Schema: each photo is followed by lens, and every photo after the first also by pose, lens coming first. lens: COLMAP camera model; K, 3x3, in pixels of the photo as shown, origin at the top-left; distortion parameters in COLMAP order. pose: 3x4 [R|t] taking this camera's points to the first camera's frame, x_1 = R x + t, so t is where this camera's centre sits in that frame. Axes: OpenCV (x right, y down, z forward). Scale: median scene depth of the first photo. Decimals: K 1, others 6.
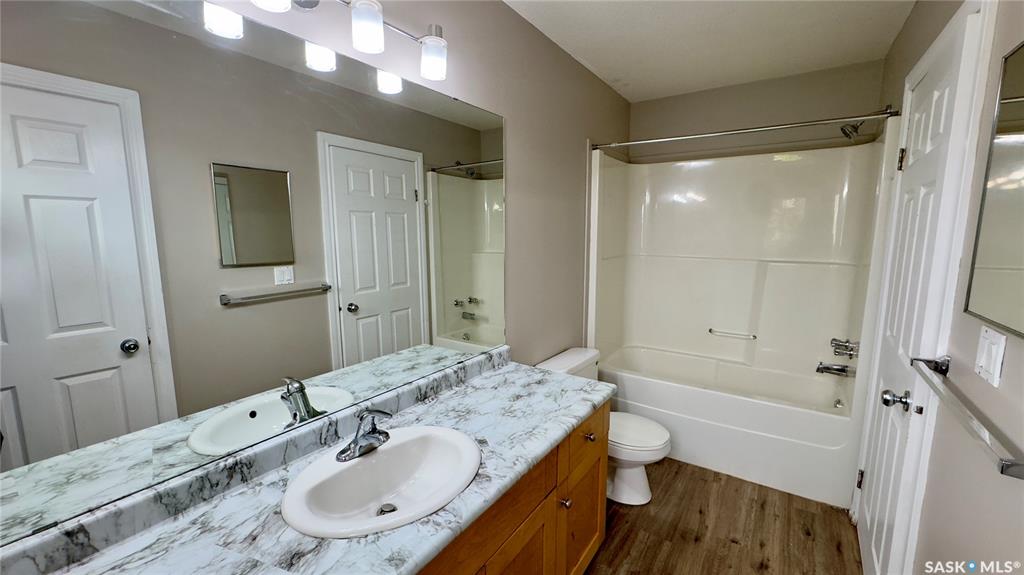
lens RADIAL K [[409.9, 0, 517.8], [0, 409.9, 289.8], [0, 0, 1]] dist [0.009423, 0.000021]
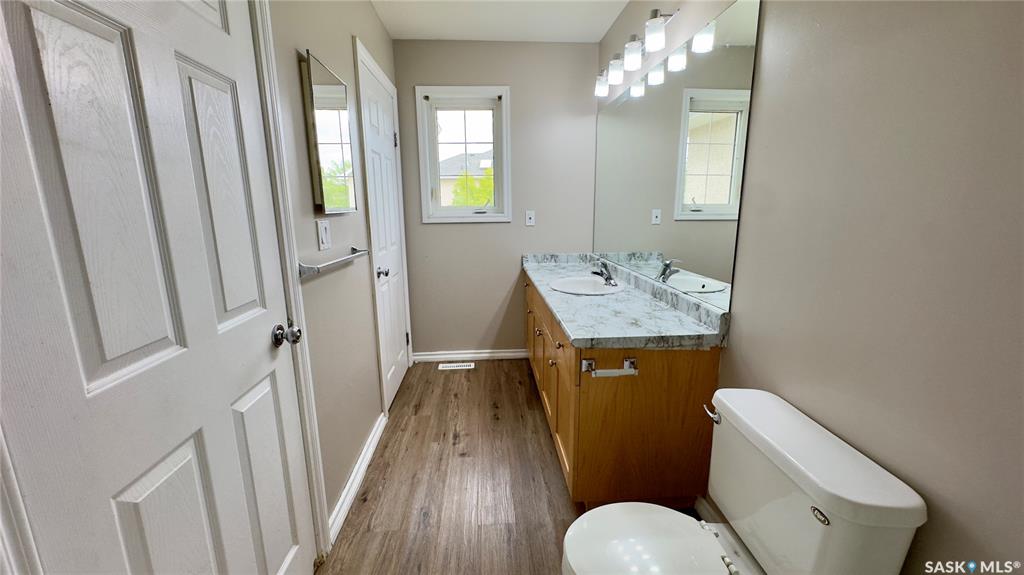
lens RADIAL K [[409.9, 0, 517.2], [0, 409.9, 291.9], [0, 0, 1]] dist [0.009423, 0.000021]
pose [[-0.799399, 0.116518, -0.589393, 0.819986], [-0.081156, 0.951081, 0.298092, -0.103212], [0.595294, 0.286127, -0.750837, 1.536322]]
